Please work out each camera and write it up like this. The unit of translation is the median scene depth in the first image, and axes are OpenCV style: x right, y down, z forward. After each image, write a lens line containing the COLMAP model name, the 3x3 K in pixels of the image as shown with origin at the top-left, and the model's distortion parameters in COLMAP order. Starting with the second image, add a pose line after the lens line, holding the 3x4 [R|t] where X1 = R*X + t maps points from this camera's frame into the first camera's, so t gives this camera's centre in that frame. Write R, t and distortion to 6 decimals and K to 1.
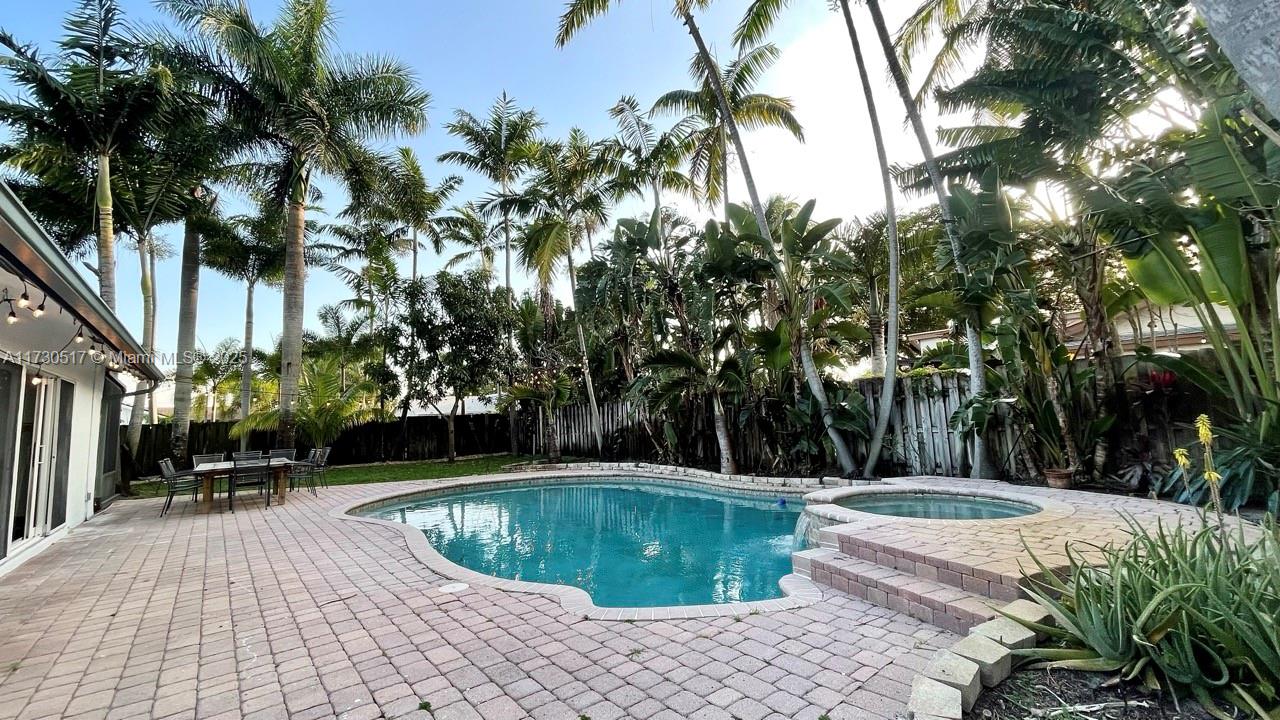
lens RADIAL K [[519.9, 0, 637.8], [0, 519.9, 362.1], [0, 0, 1]] dist [-0.004326, 0.002134]
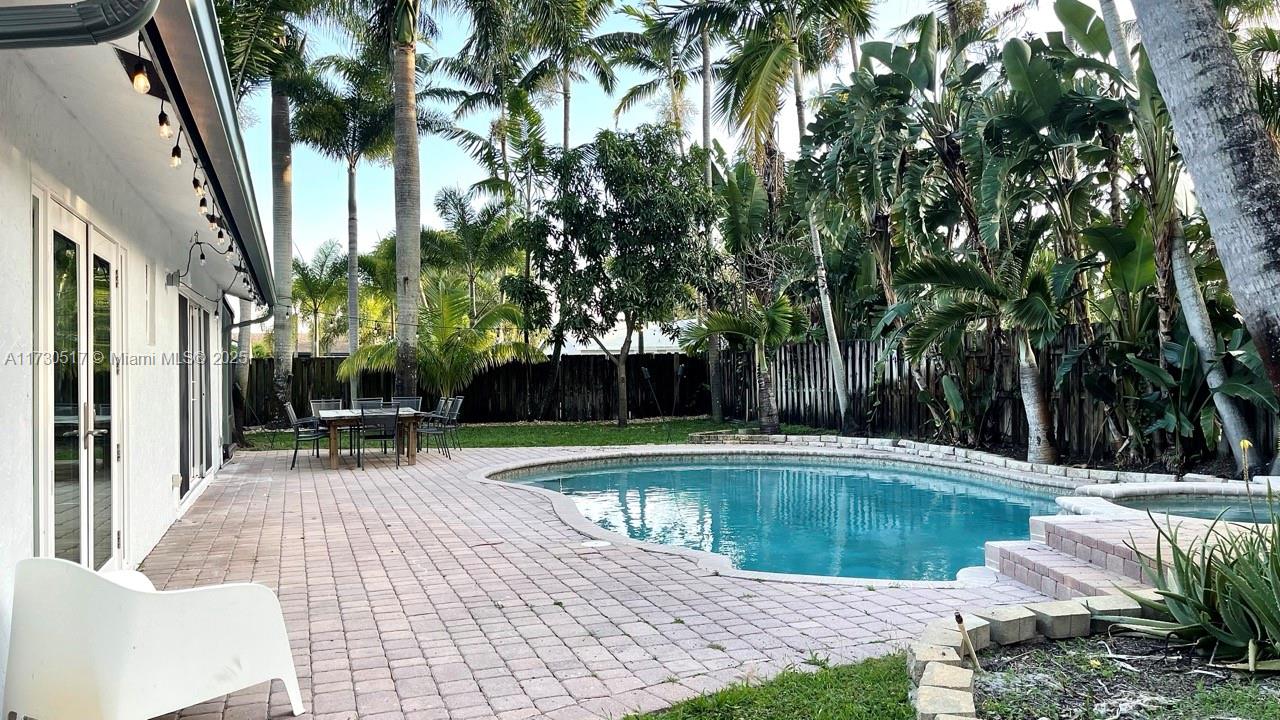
lens RADIAL K [[961.5, 0, 629.8], [0, 961.5, 367.5], [0, 0, 1]] dist [0.118886, -0.167726]
pose [[0.939265, 0.026263, -0.342187, 0.076469], [0.012812, 0.993689, 0.111433, -0.020077], [0.342954, -0.109049, 0.933001, -0.149692]]
